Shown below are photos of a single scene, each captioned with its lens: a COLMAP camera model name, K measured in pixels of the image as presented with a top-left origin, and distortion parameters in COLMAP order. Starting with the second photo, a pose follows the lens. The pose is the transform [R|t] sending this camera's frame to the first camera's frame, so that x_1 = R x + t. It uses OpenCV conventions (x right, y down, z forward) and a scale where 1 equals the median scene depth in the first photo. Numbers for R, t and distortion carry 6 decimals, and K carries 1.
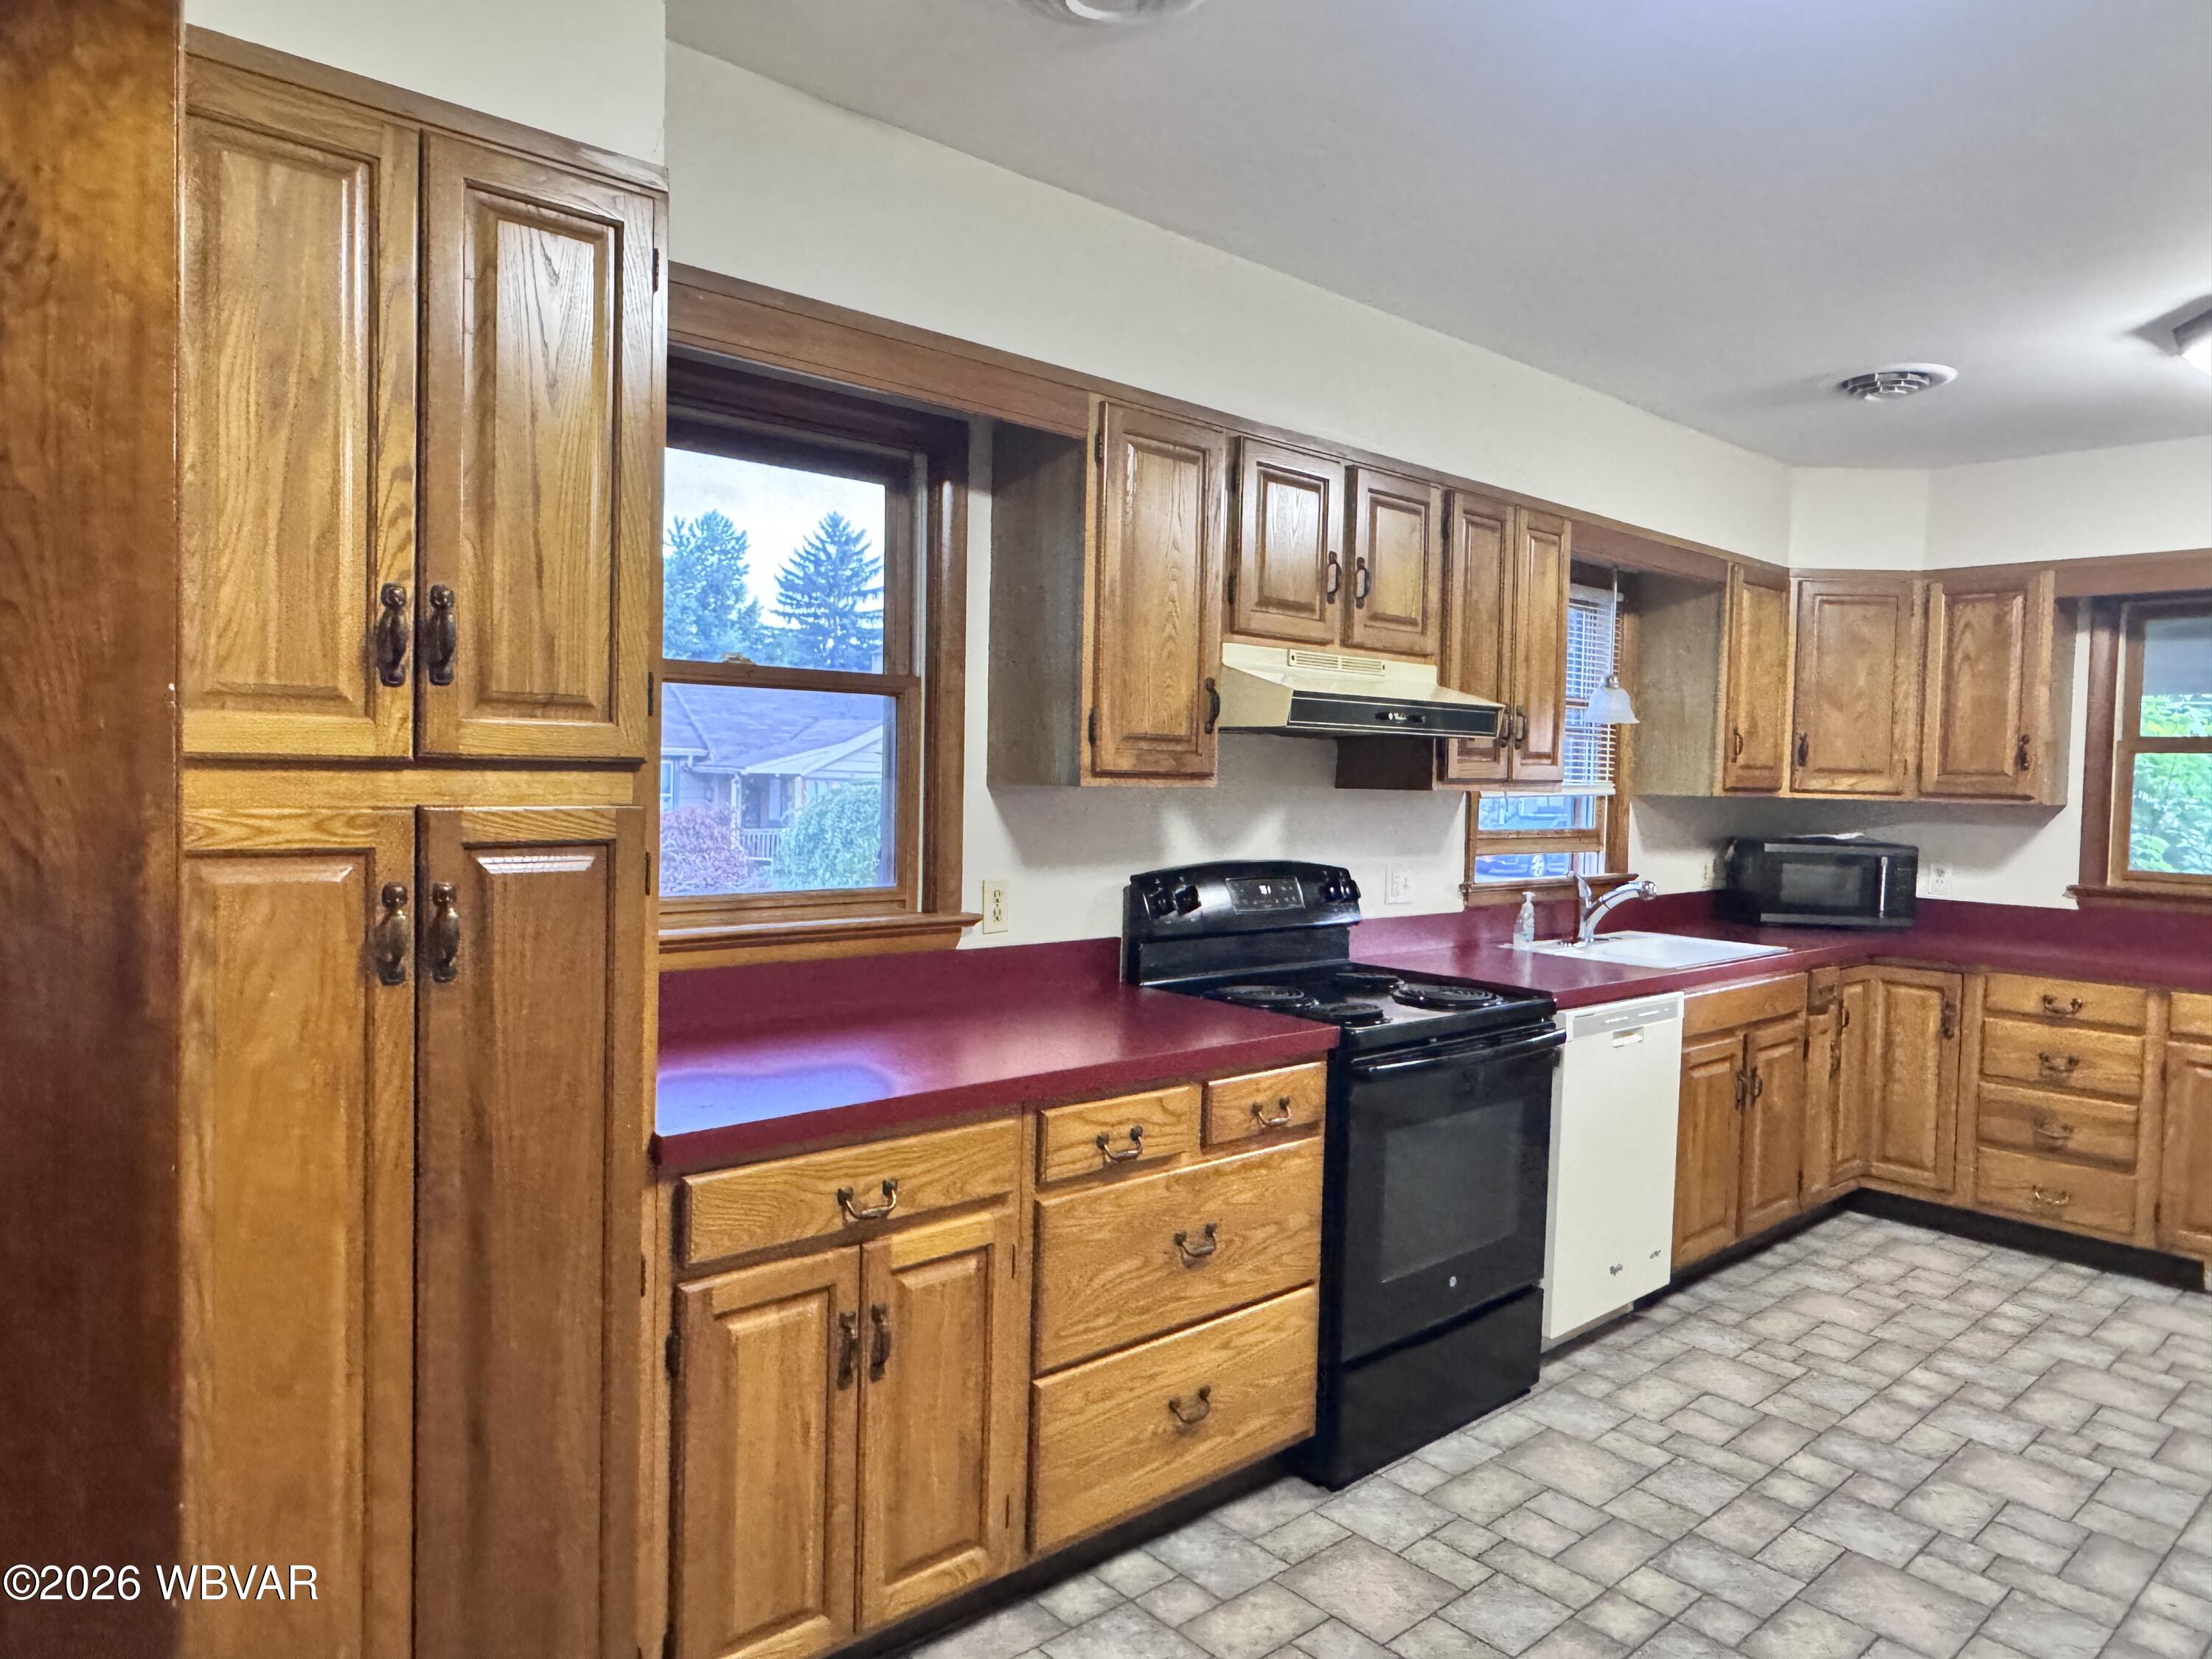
lens RADIAL K [[1417.5, 0, 1109.4], [0, 1417.5, 822.5], [0, 0, 1]] dist [-0.001236, 0.004127]
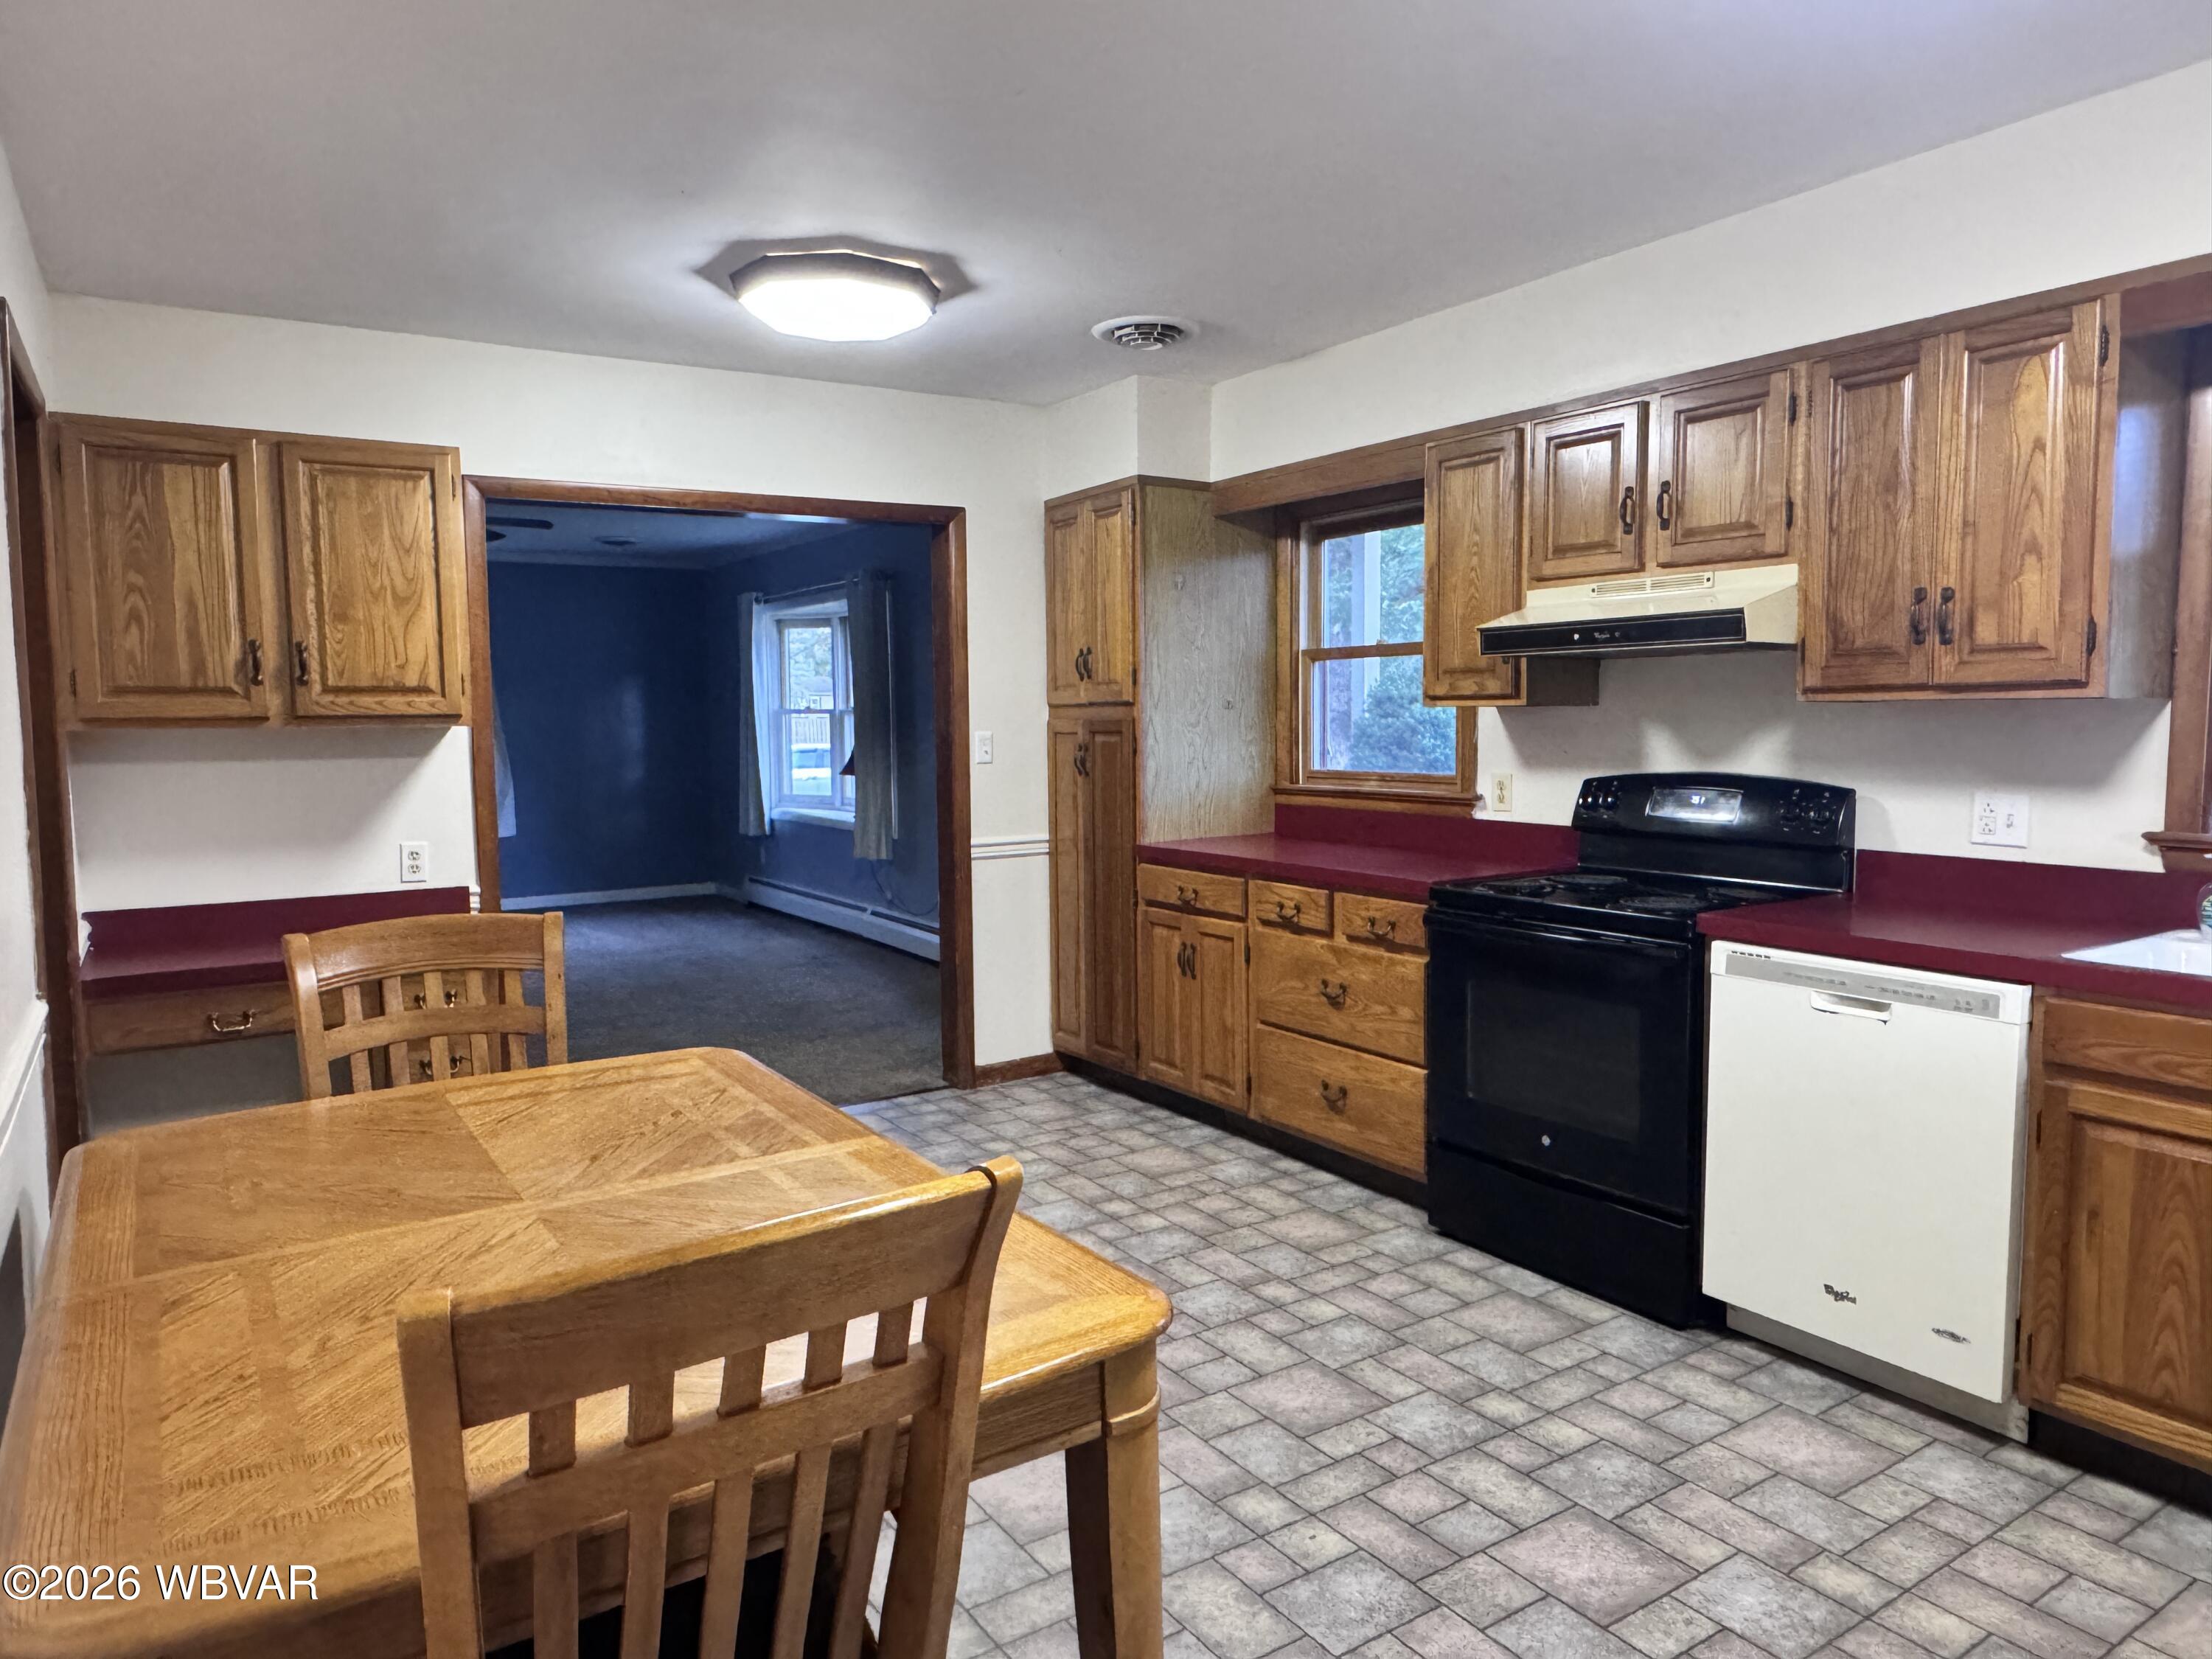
lens RADIAL K [[1431.5, 0, 1115.1], [0, 1431.5, 827.0], [0, 0, 1]] dist [0.000291, -0.000819]
pose [[-0.149245, 0.054690, -0.987287, 1.385258], [-0.030438, 0.997742, 0.059870, 0.018683], [0.988332, 0.038987, -0.147243, 0.812310]]
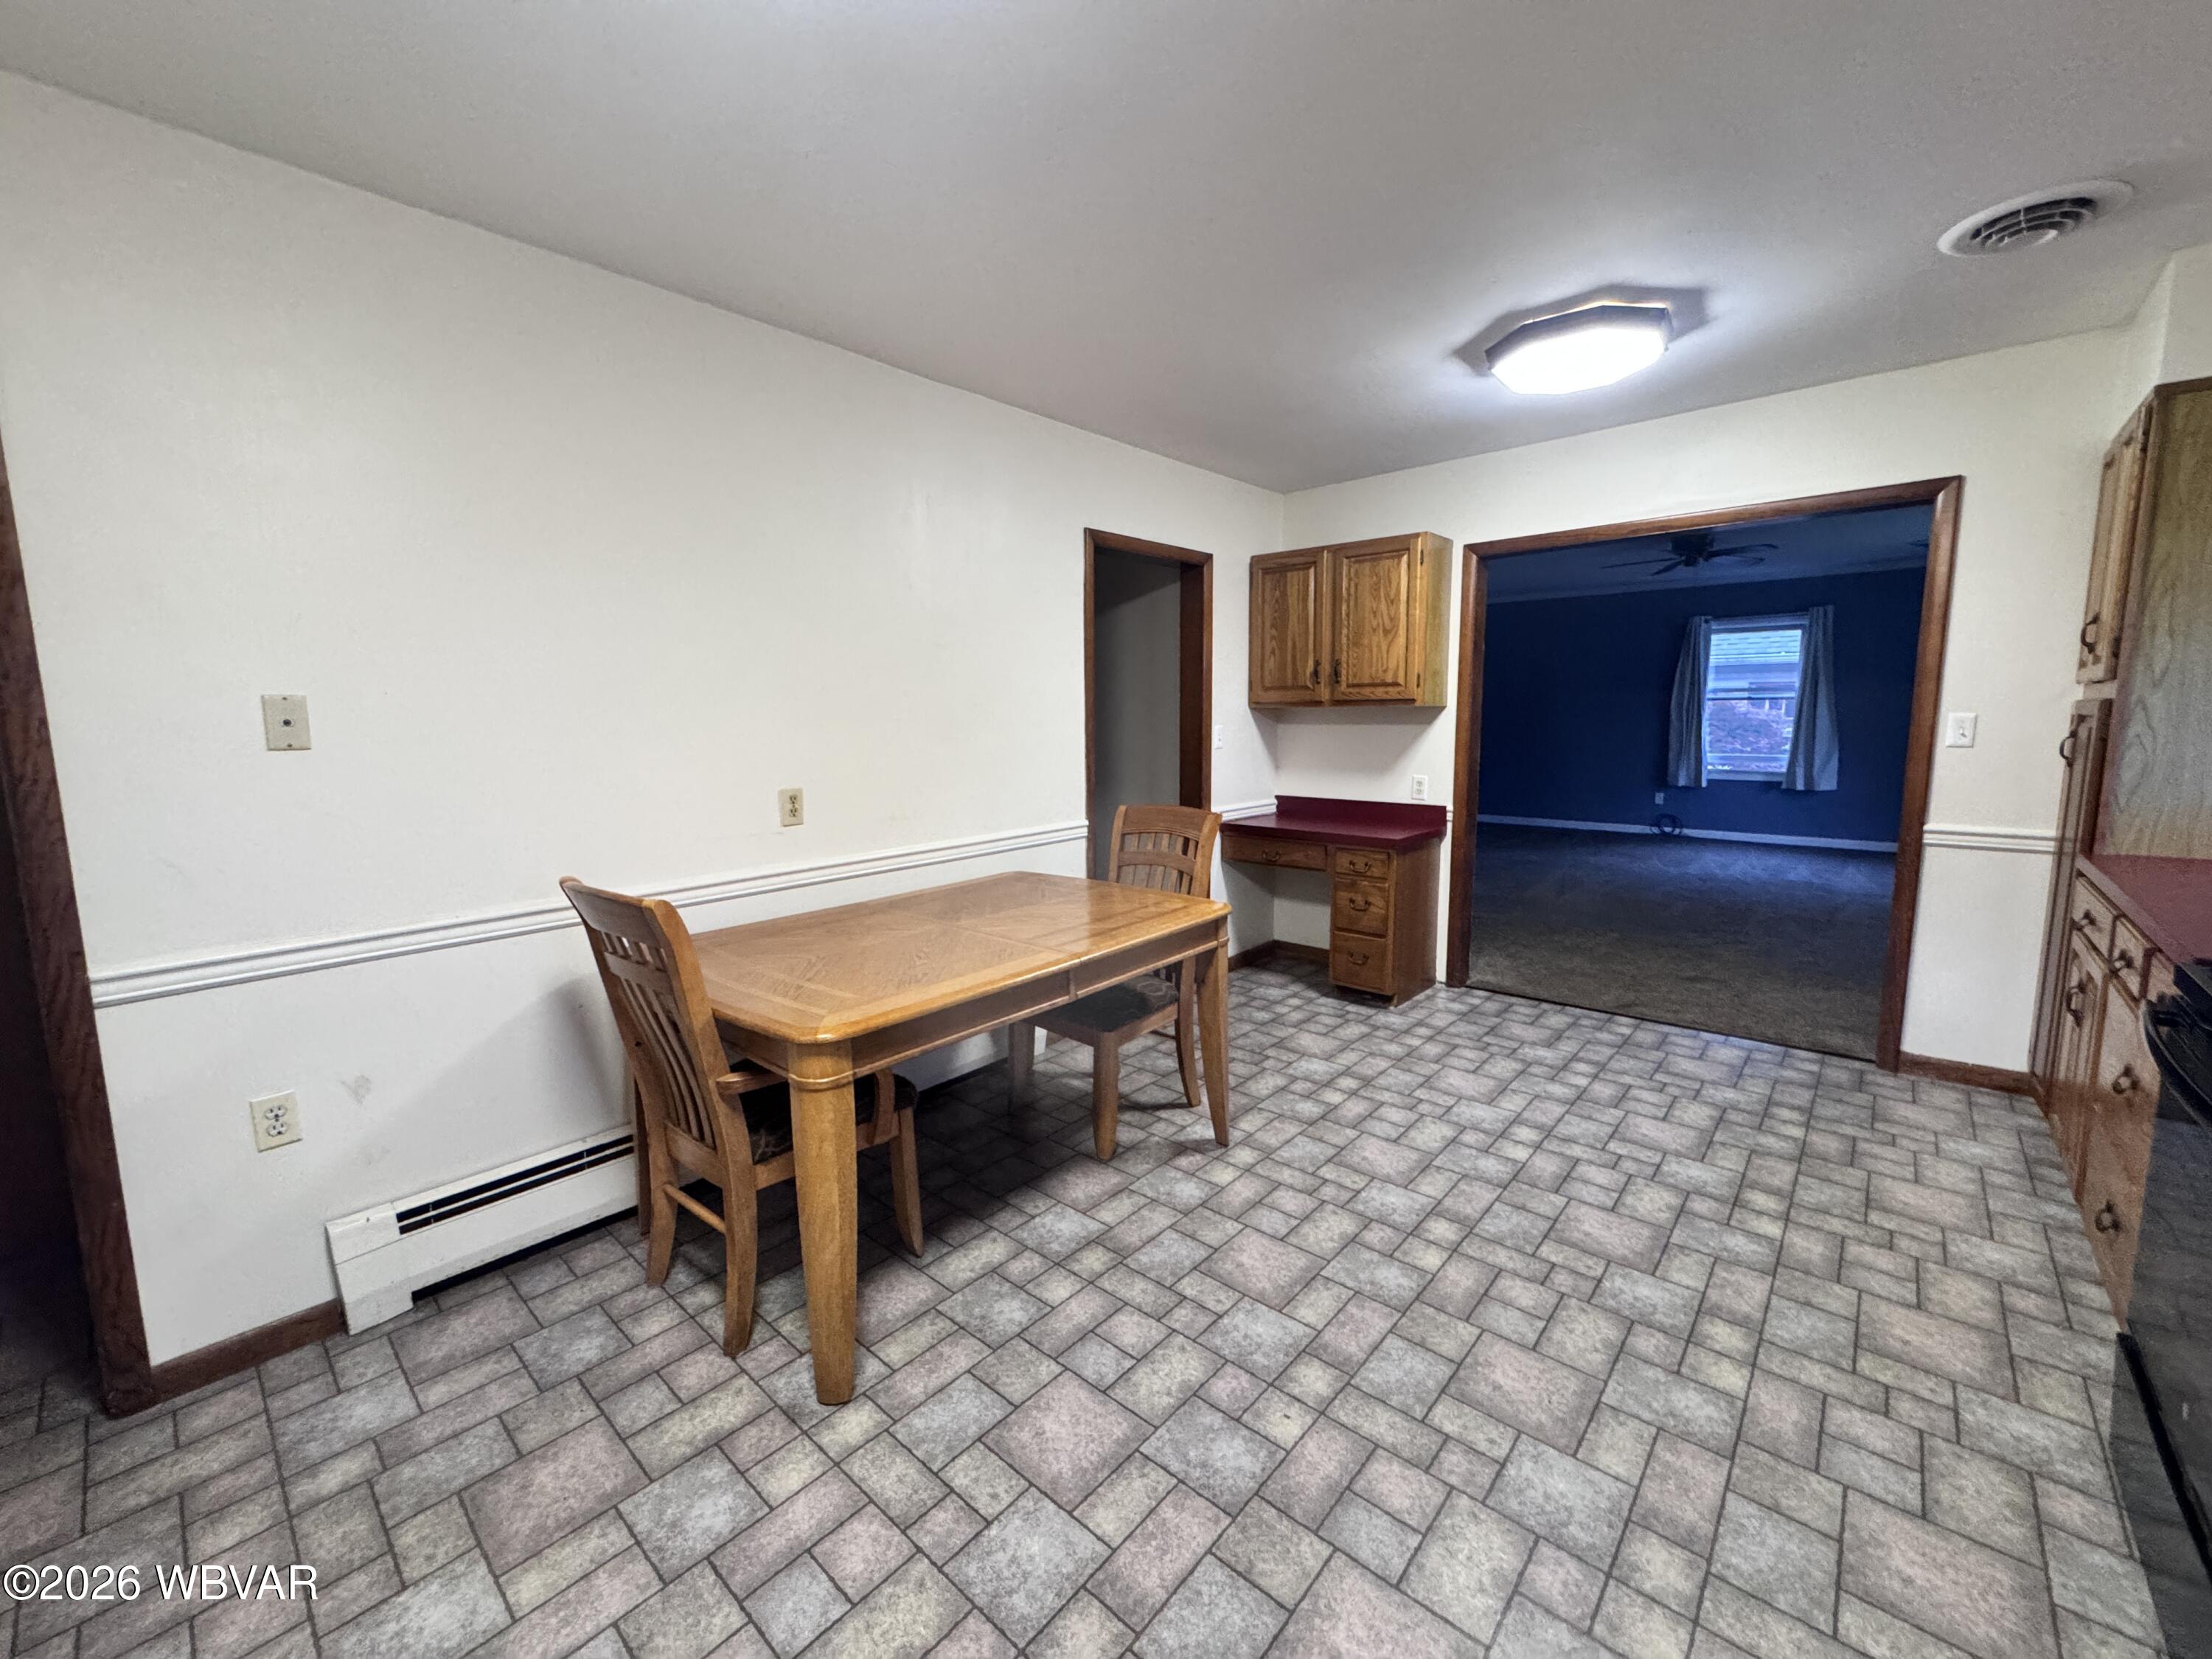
lens RADIAL K [[889.3, 0, 1102.1], [0, 889.3, 825.2], [0, 0, 1]] dist [-0.003770, -0.000481]
pose [[-0.994558, 0.000219, -0.104187, 0.789438], [-0.016885, 0.986440, 0.163253, -0.009509], [0.102810, 0.164124, -0.981067, 1.299134]]
